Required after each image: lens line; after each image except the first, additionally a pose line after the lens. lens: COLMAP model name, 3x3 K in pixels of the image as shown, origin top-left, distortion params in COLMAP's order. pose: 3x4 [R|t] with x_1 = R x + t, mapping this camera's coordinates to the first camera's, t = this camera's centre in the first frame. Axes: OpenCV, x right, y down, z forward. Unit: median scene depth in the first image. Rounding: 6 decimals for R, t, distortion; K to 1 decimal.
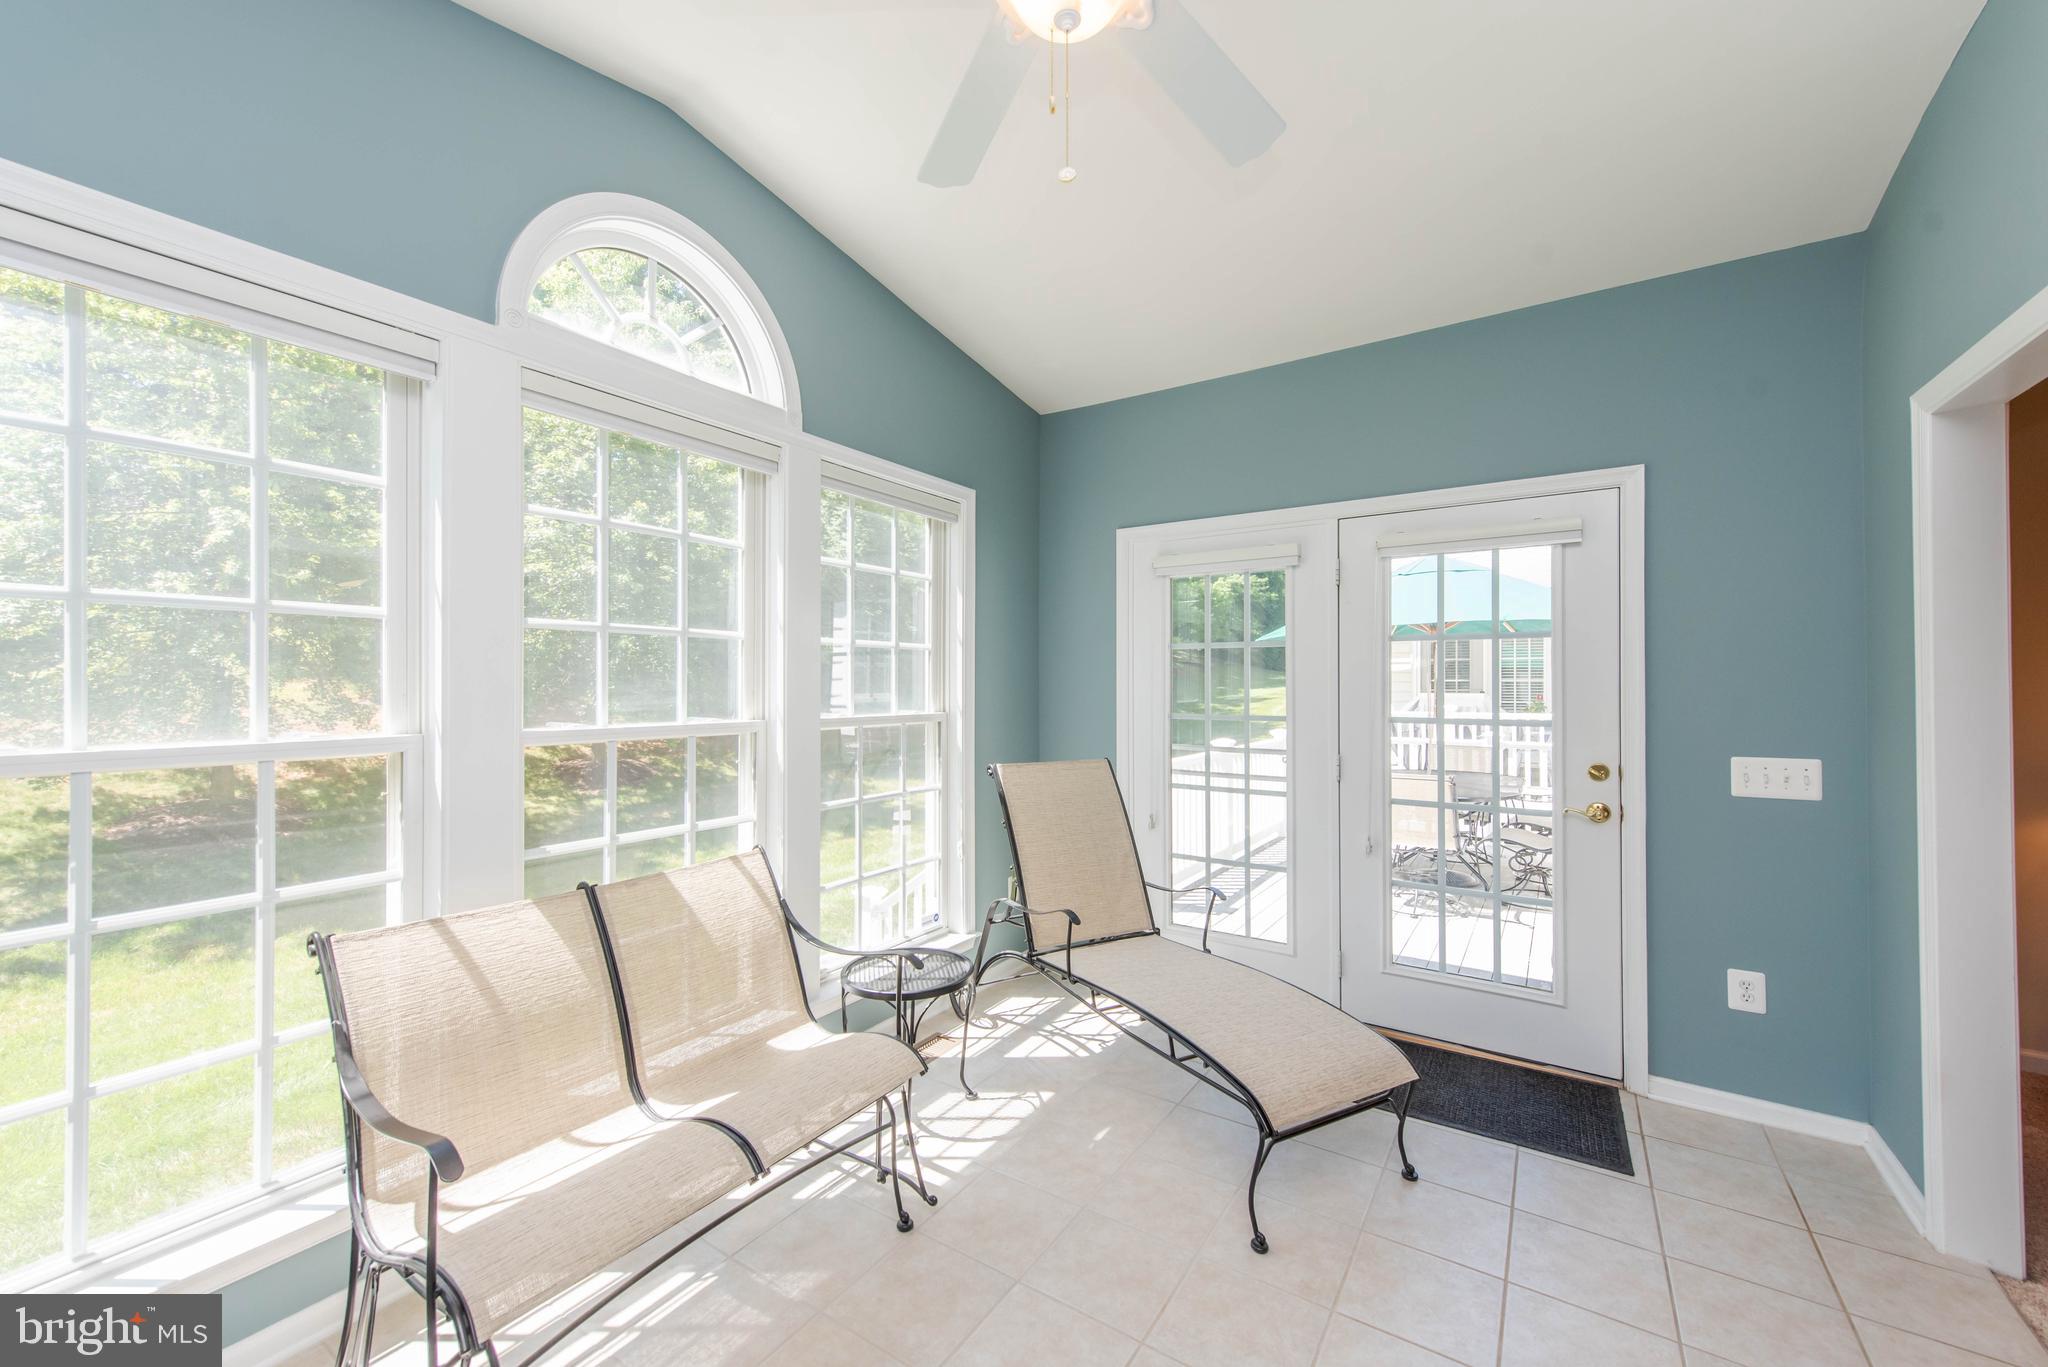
lens RADIAL K [[803.4, 0, 1029.3], [0, 803.4, 689.3], [0, 0, 1]] dist [0.013531, -0.003224]
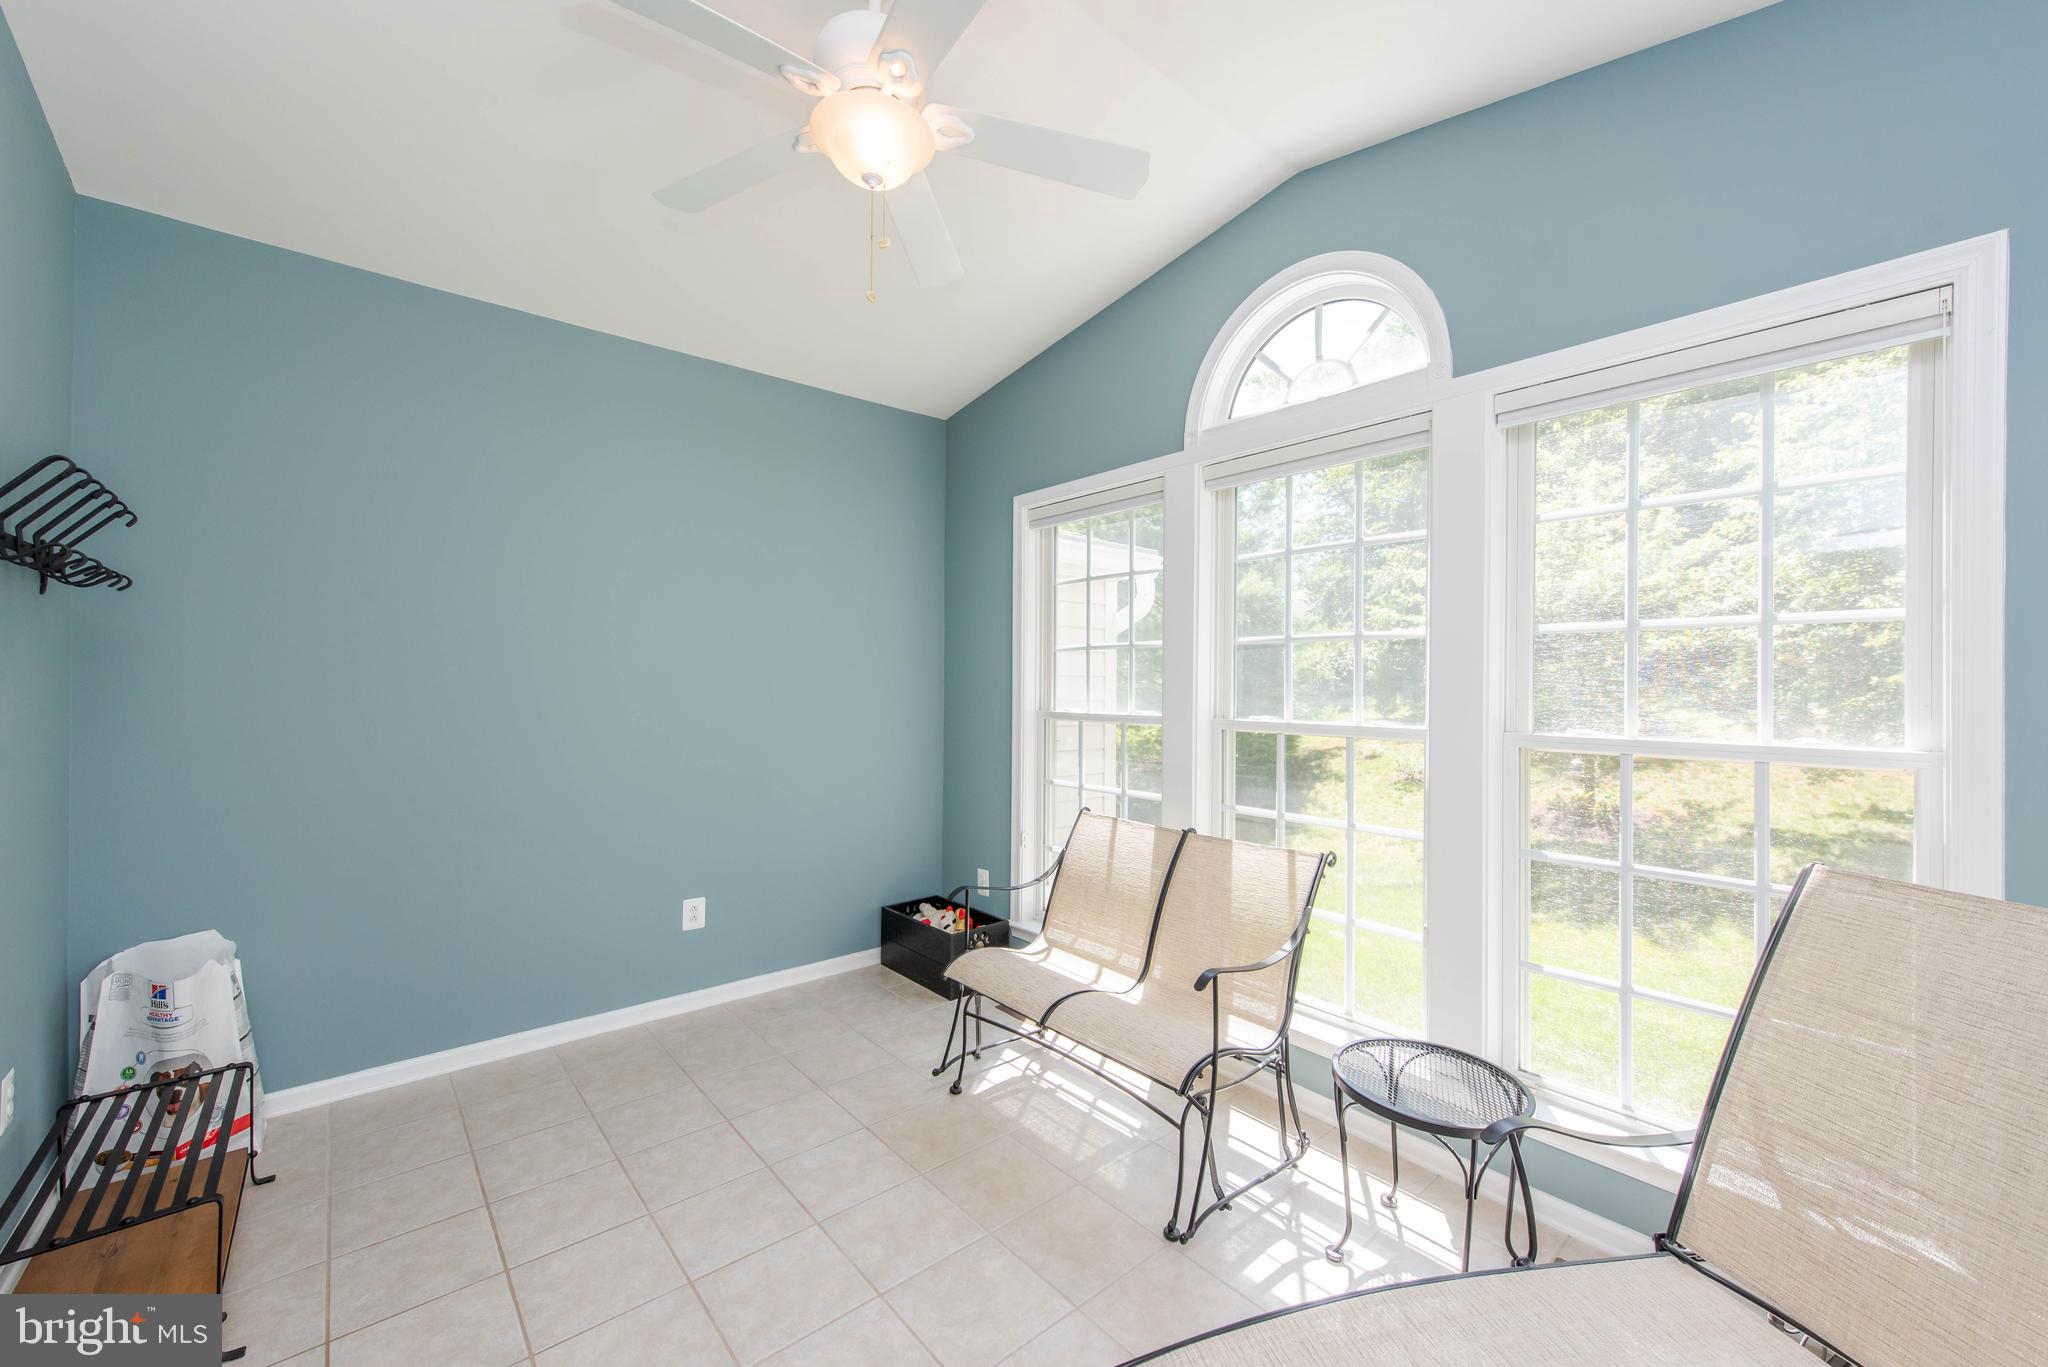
lens RADIAL K [[803.4, 0, 1026.9], [0, 803.4, 680.8], [0, 0, 1]] dist [0.013531, -0.003224]
pose [[-0.265142, 0.013310, -0.964118, 0.789980], [0.006433, 0.999907, 0.012035, -0.032950], [0.964188, -0.003012, -0.265203, 1.014563]]
